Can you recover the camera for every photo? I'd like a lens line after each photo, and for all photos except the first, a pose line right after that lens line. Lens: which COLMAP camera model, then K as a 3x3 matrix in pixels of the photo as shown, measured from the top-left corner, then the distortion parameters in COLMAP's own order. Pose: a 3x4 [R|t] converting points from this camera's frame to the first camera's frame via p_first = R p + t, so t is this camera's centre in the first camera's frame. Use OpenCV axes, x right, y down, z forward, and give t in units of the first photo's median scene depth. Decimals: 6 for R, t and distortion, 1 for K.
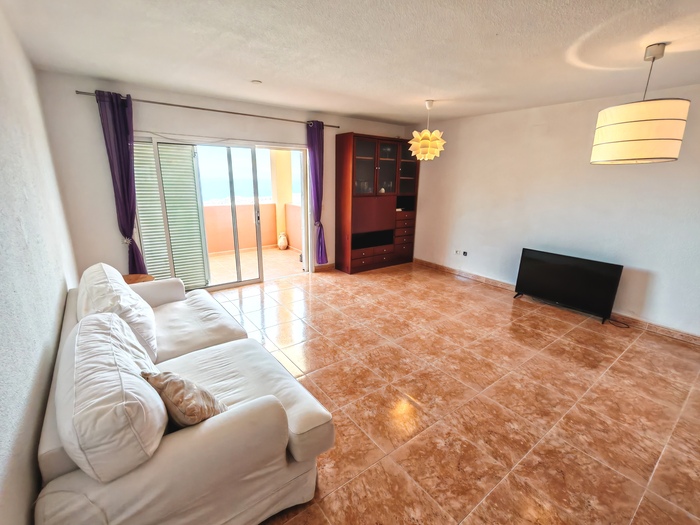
lens RADIAL K [[320.6, 0, 350.0], [0, 320.6, 262.5], [0, 0, 1]] dist [0.002080, 0.001119]
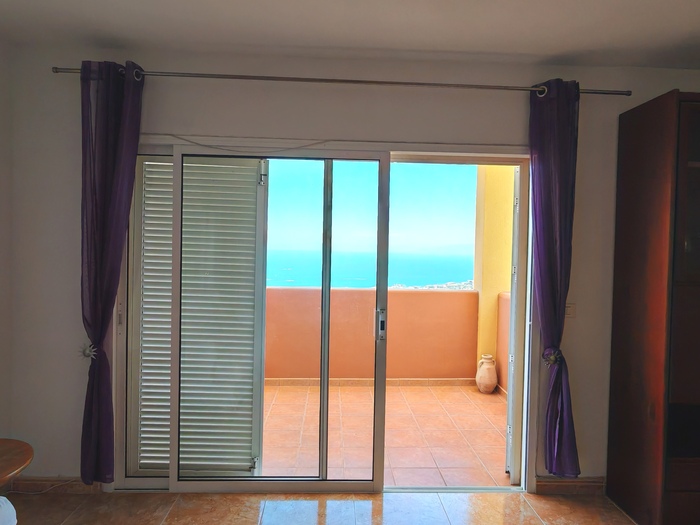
lens RADIAL K [[457.3, 0, 350.0], [0, 457.3, 262.5], [0, 0, 1]] dist [0.002103, 0.000044]
pose [[0.824592, 0.014155, -0.565551, -0.000240], [-0.152580, 0.968206, -0.198234, -0.091680], [0.544764, 0.249754, 0.800534, 0.485428]]
